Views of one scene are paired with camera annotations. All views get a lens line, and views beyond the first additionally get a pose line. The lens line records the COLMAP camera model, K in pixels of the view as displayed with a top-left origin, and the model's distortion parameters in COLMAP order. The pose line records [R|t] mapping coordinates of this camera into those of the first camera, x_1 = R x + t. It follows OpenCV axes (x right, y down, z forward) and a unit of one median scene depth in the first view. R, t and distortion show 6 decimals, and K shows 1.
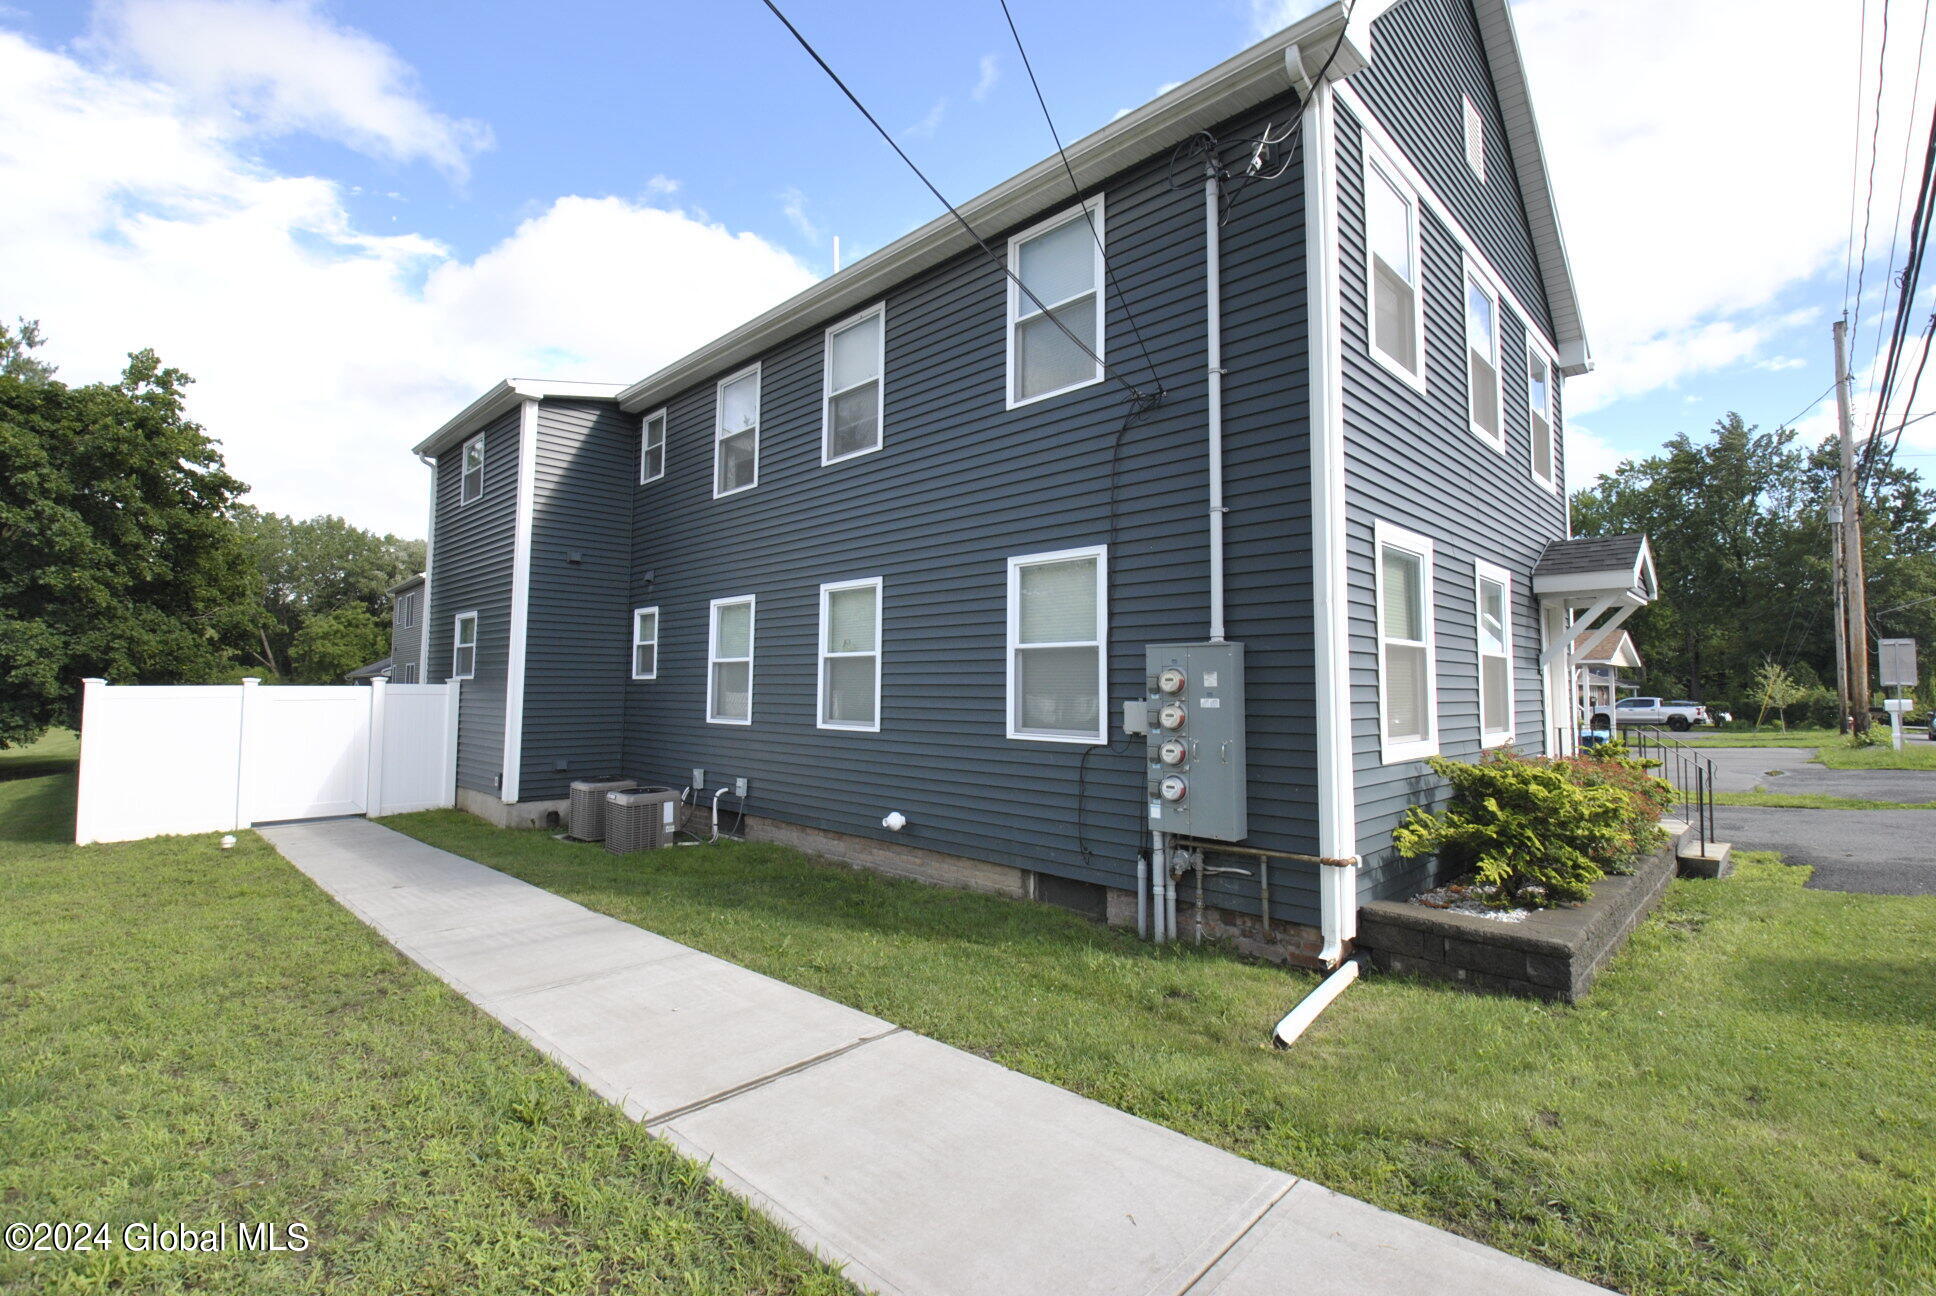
lens RADIAL K [[856.6, 0, 967.3], [0, 856.6, 633.0], [0, 0, 1]] dist [0.001368, -0.000894]
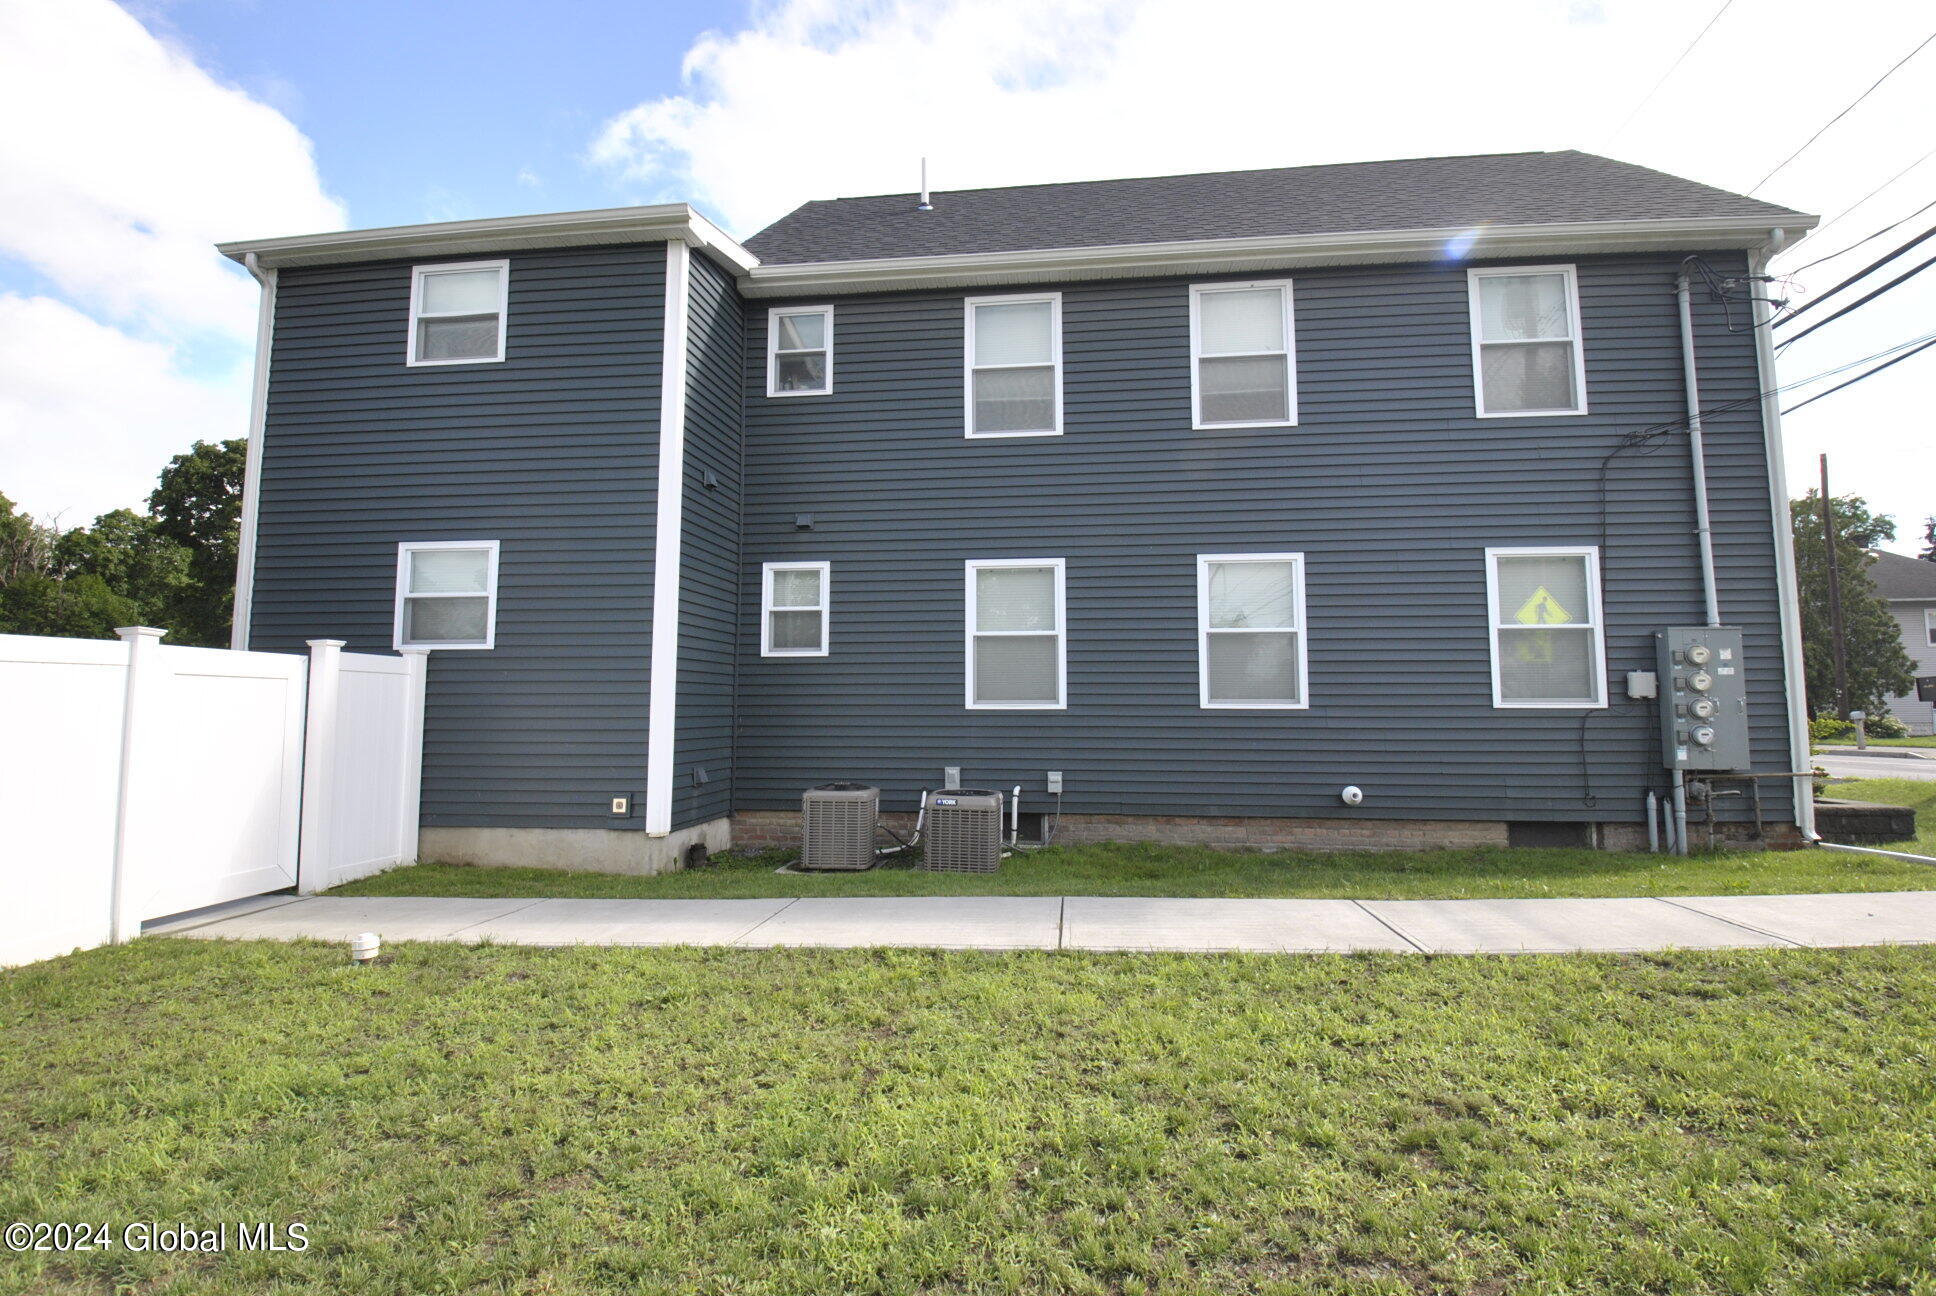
lens RADIAL K [[856.6, 0, 971.0], [0, 856.6, 659.2], [0, 0, 1]] dist [0.001368, -0.000894]
pose [[0.786738, 0.049284, 0.615317, -1.167553], [-0.039835, 0.998783, -0.029065, 0.117365], [-0.616001, -0.001645, 0.787744, 0.522713]]
